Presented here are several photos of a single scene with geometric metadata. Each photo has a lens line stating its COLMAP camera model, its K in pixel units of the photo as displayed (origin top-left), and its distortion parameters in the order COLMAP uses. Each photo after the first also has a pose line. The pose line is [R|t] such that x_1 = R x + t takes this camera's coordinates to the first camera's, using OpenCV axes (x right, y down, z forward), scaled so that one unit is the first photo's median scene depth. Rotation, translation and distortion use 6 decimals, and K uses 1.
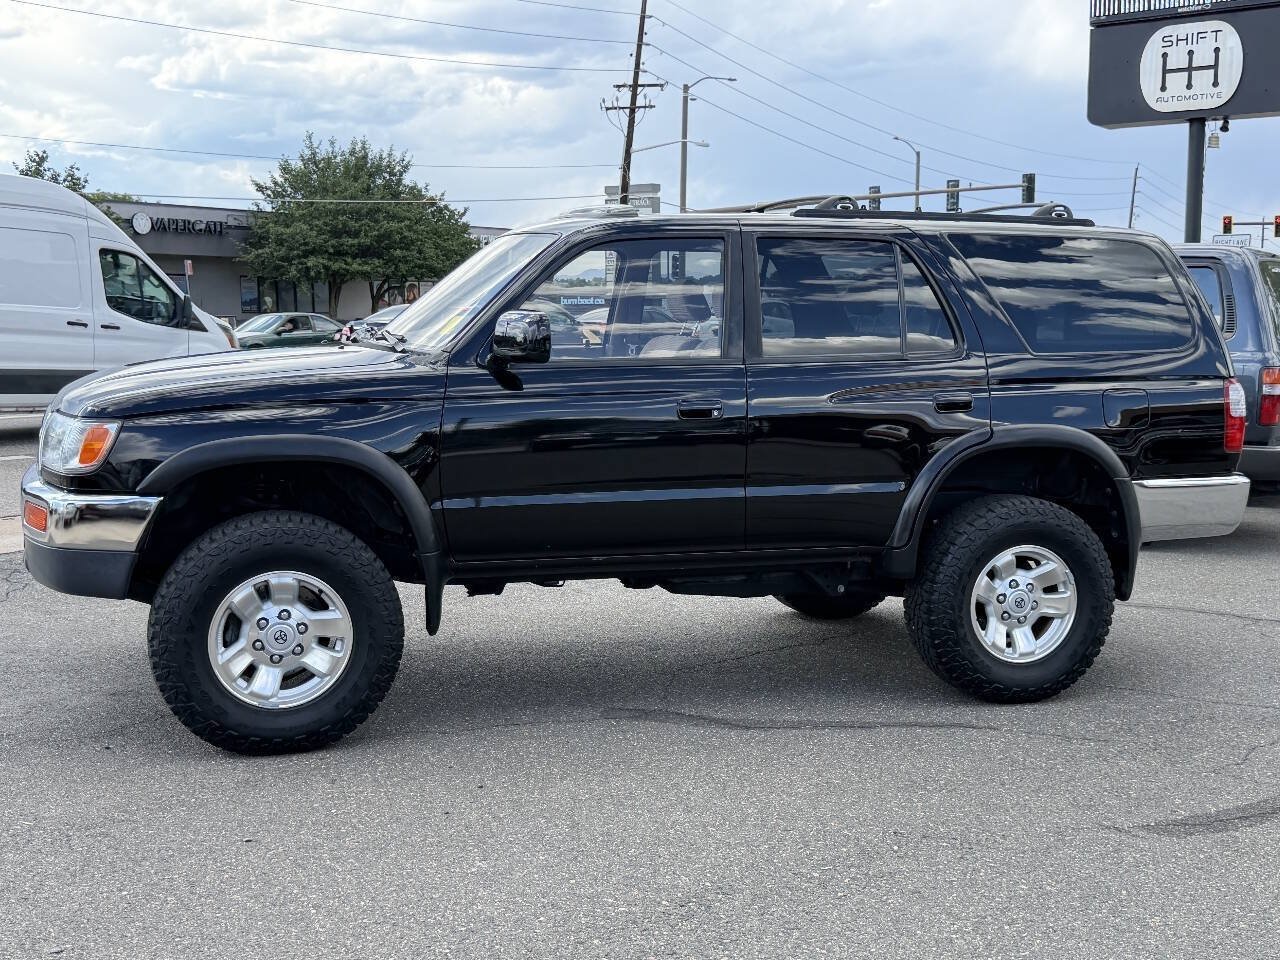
lens RADIAL K [[1494.8, 0, 639.4], [0, 1494.8, 484.1], [0, 0, 1]] dist [0.215781, -0.520959]
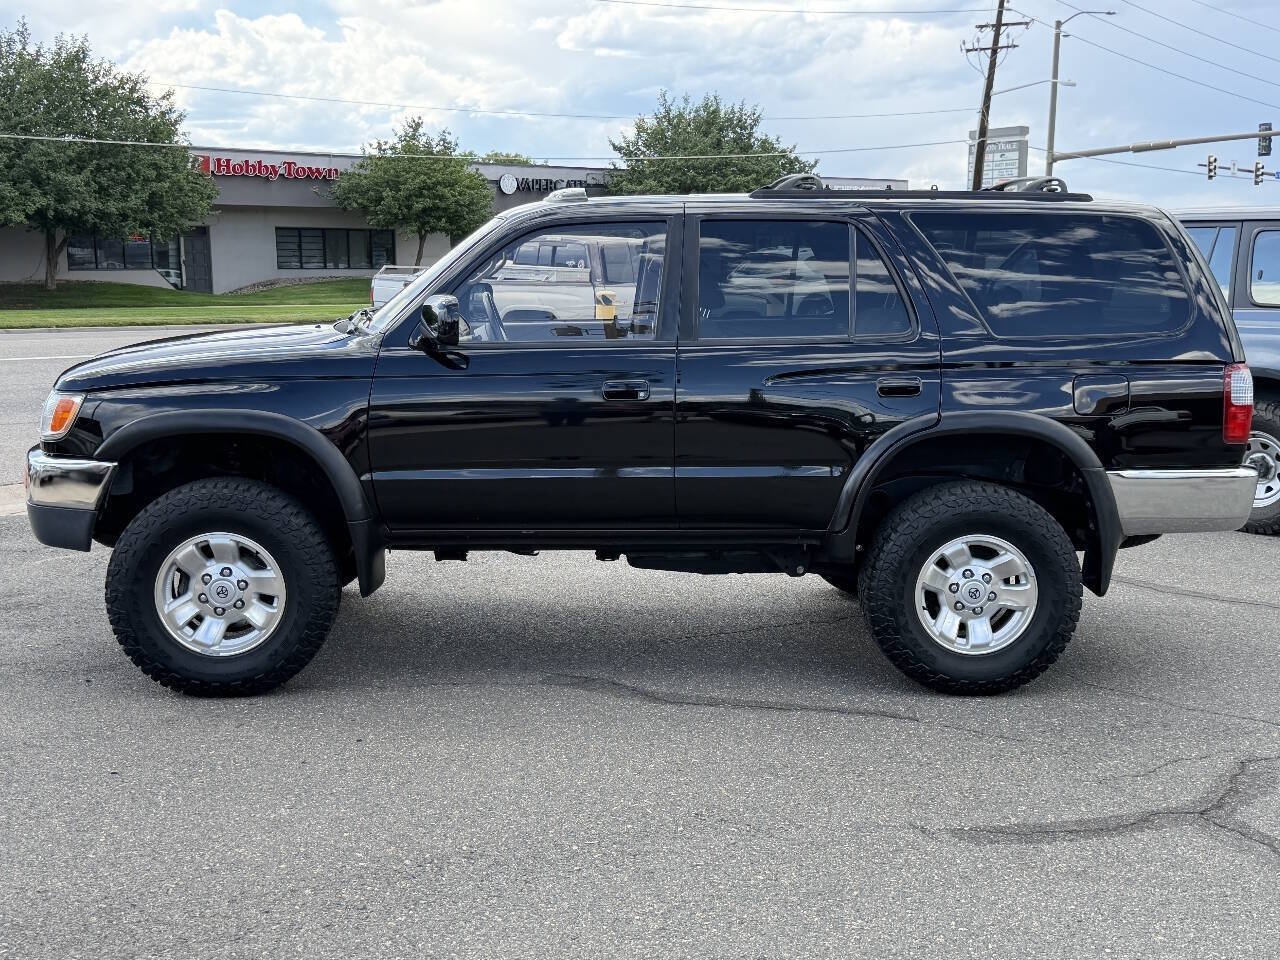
lens RADIAL K [[1492.2, 0, 638.5], [0, 1492.2, 485.1], [0, 0, 1]] dist [0.217033, -0.516653]
pose [[0.967825, 0.033799, -0.249344, 0.282260], [-0.025389, 0.998998, 0.036868, -0.021550], [0.250341, -0.029351, 0.967713, 0.008544]]
